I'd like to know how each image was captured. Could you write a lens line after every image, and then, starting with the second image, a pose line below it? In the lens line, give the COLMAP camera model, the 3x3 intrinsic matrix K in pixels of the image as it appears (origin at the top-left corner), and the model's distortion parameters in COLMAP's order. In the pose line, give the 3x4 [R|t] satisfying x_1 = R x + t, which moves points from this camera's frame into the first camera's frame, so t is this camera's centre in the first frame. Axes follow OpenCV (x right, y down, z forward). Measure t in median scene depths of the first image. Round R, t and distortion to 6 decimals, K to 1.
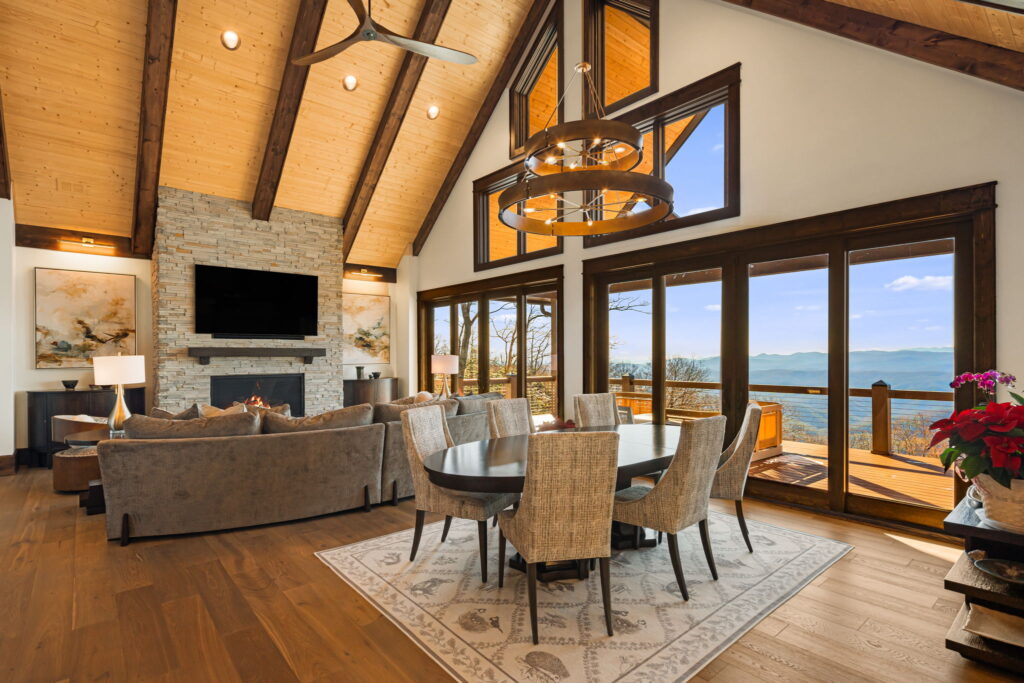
lens RADIAL K [[498.4, 0, 509.9], [0, 498.4, 356.9], [0, 0, 1]] dist [-0.002126, -0.001552]
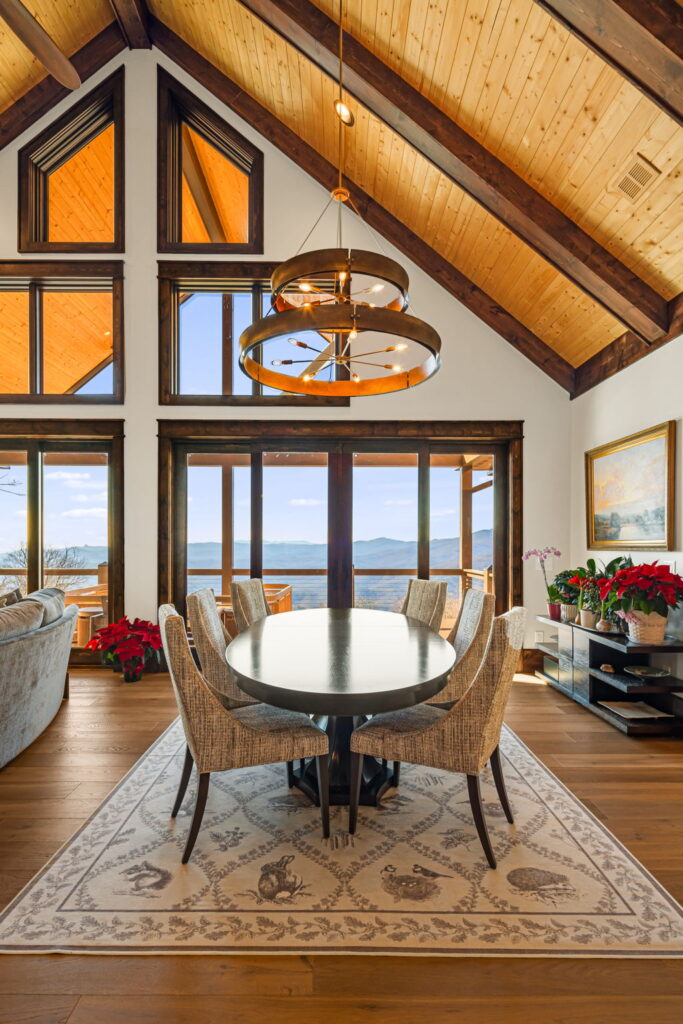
lens RADIAL K [[498.4, 0, 368.2], [0, 498.4, 547.5], [0, 0, 1]] dist [-0.002126, -0.001552]
pose [[0.645863, 0.000286, 0.763454, -0.305104], [-0.001654, 0.999998, 0.001025, 0.016127], [-0.763452, -0.001925, 0.645862, 0.262653]]
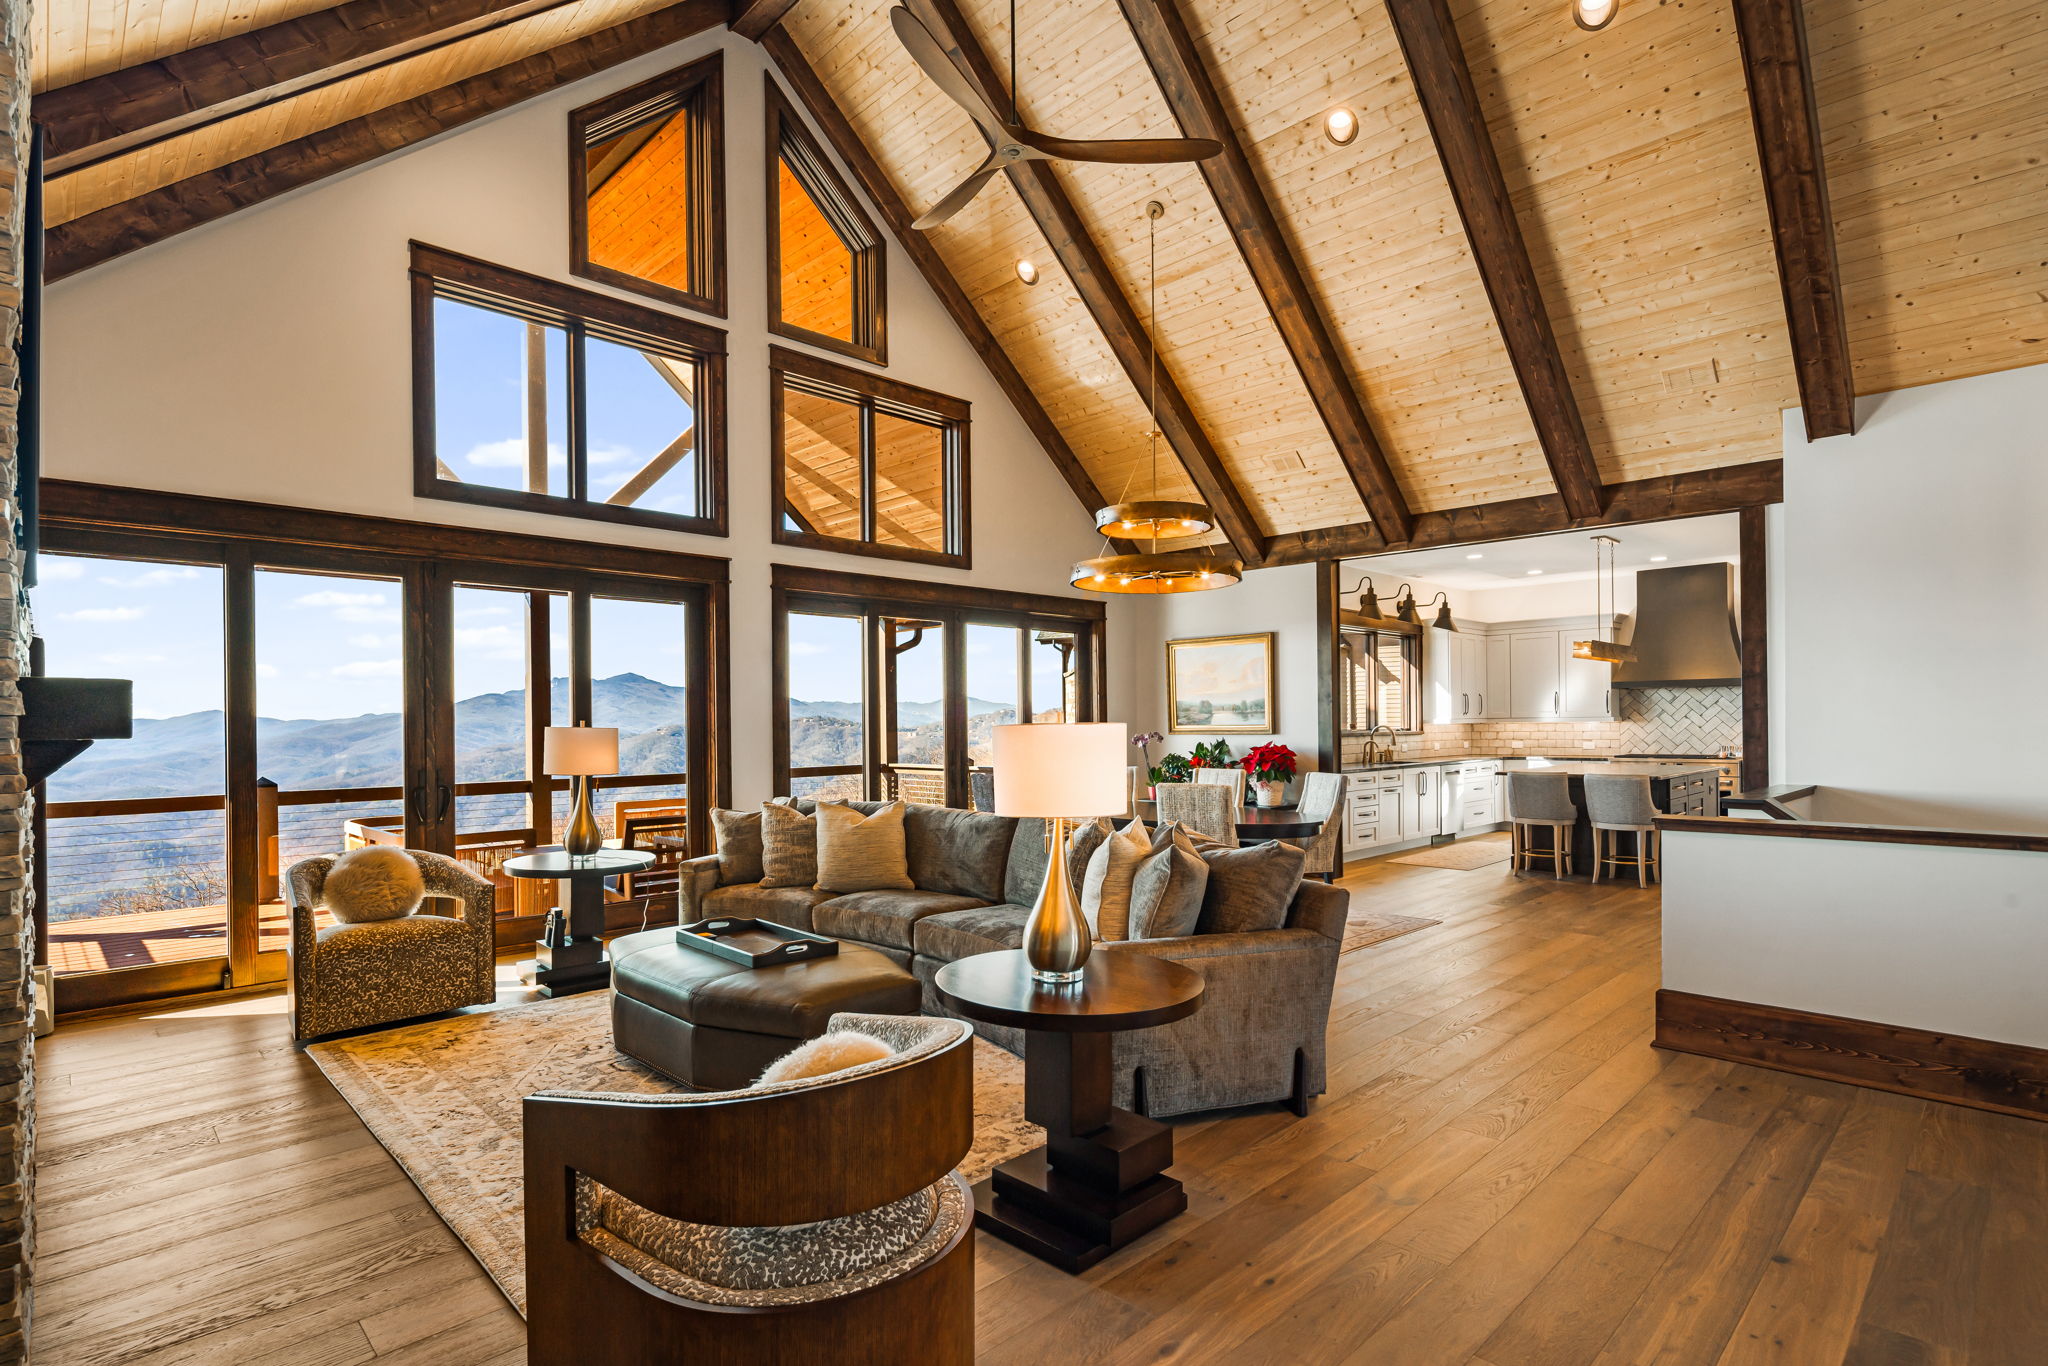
lens RADIAL K [[996.9, 0, 1007.0], [0, 996.9, 724.6], [0, 0, 1]] dist [-0.002126, -0.001552]
pose [[-0.052409, -0.000223, 0.998626, -1.260229], [0.012668, 0.999919, 0.000888, -0.003007], [-0.998545, 0.012697, -0.052402, 0.960016]]
